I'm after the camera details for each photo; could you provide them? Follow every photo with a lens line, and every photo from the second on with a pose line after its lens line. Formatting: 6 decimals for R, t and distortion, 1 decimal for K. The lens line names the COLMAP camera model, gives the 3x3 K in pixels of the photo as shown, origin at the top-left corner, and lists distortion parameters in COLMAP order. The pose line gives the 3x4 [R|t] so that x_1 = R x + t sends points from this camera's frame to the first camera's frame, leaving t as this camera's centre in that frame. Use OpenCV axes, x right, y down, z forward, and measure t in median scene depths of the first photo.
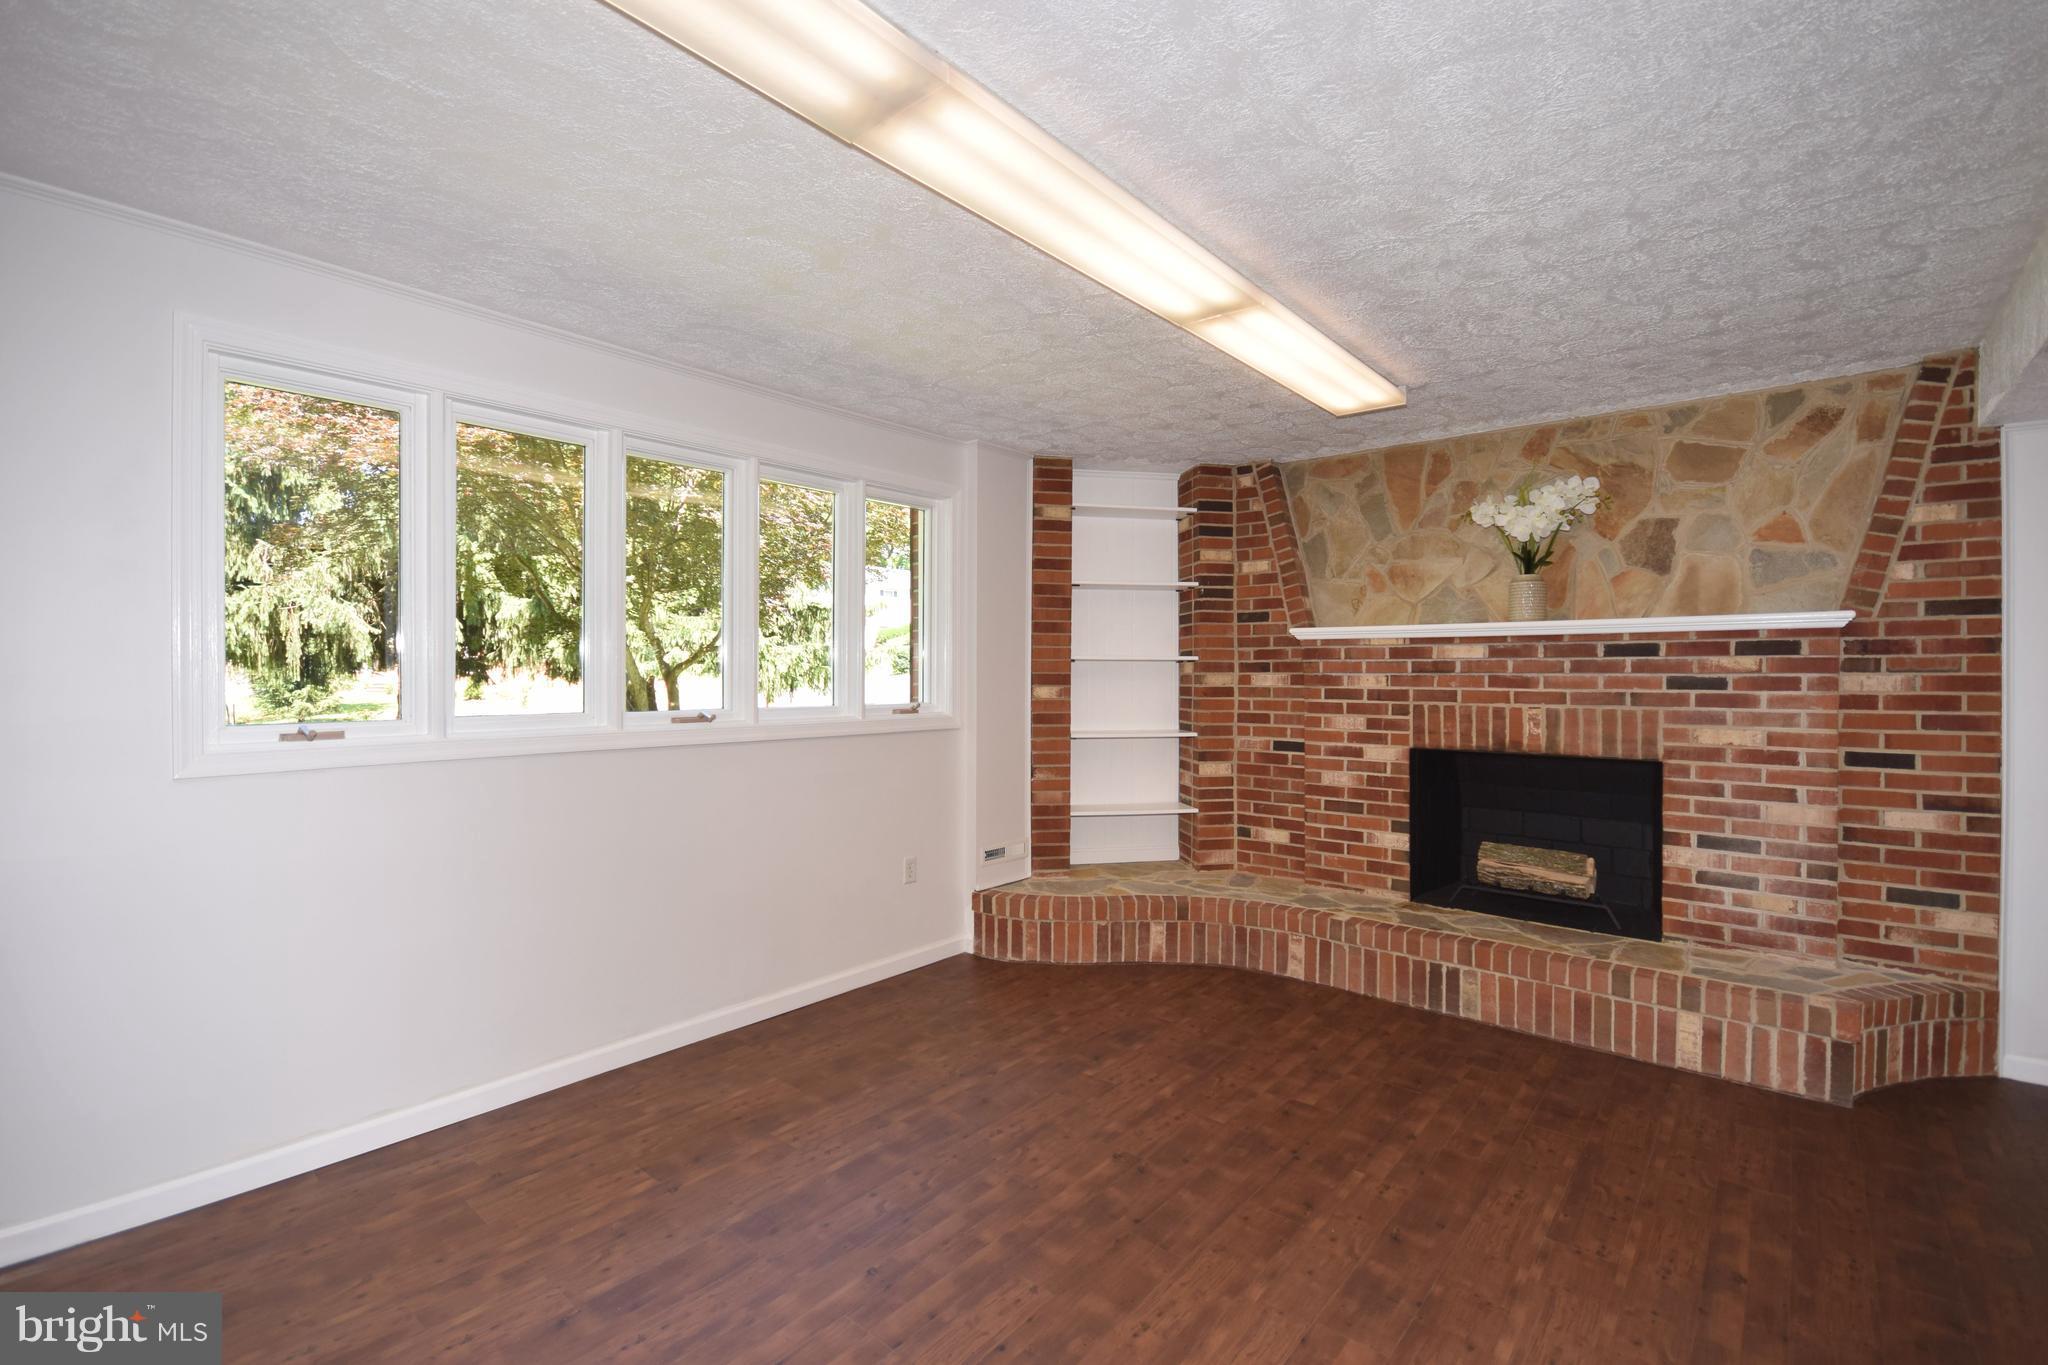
lens RADIAL K [[897.7, 0, 1028.4], [0, 897.7, 674.6], [0, 0, 1]] dist [-0.003529, -0.001916]
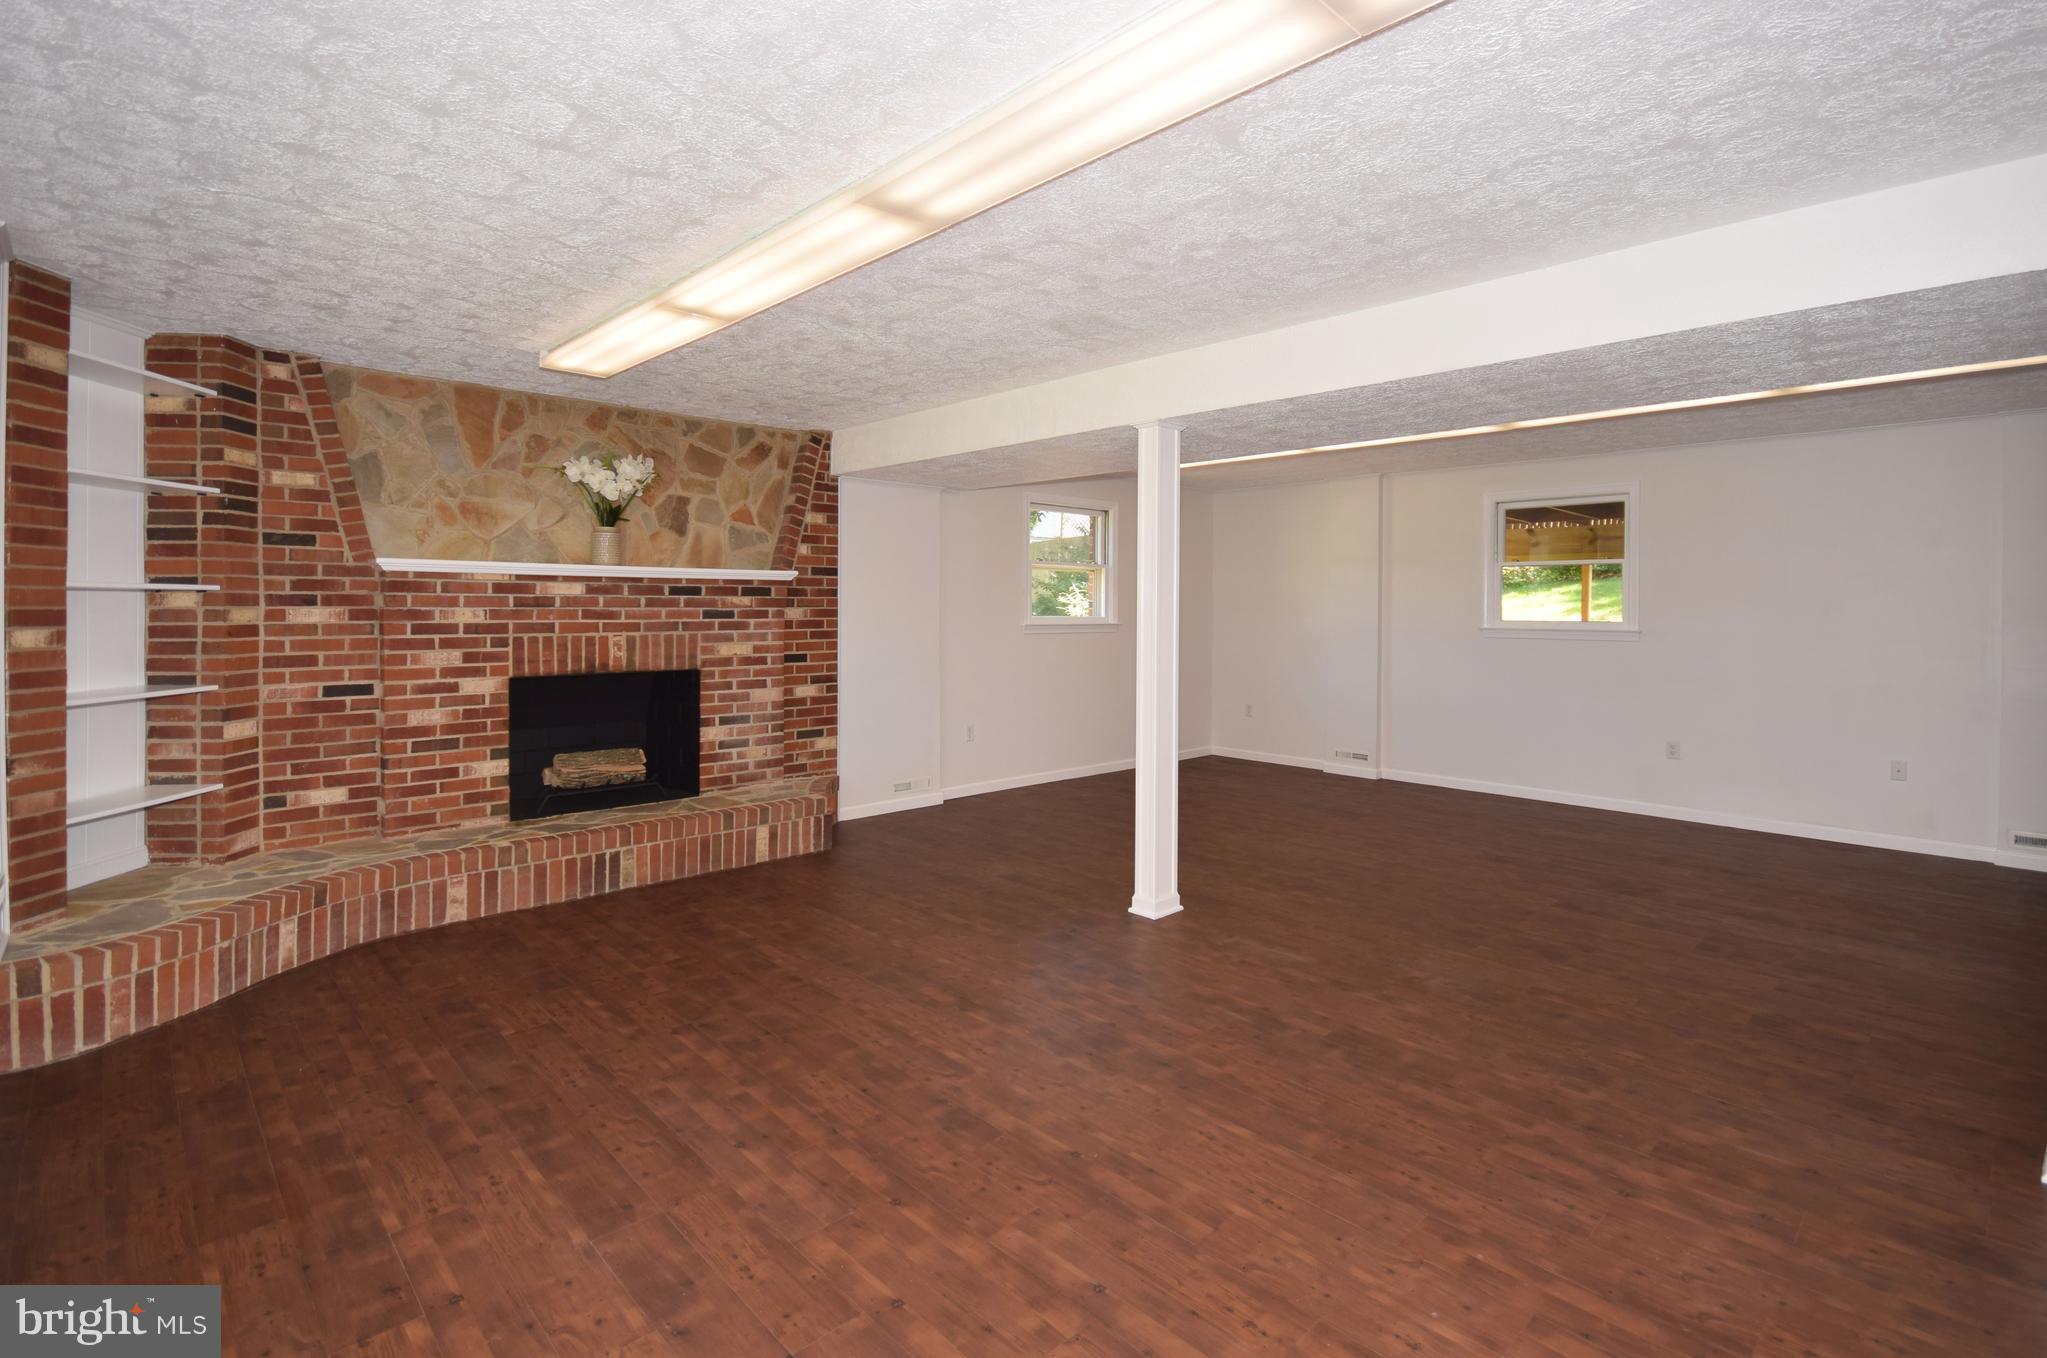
lens RADIAL K [[962.0, 0, 1082.7], [0, 962.0, 621.9], [0, 0, 1]] dist [-0.020412, -0.002246]
pose [[0.073639, -0.017436, 0.997133, -0.730146], [-0.002668, 0.999840, 0.017681, -0.006920], [-0.997281, -0.003962, 0.073580, 0.267930]]
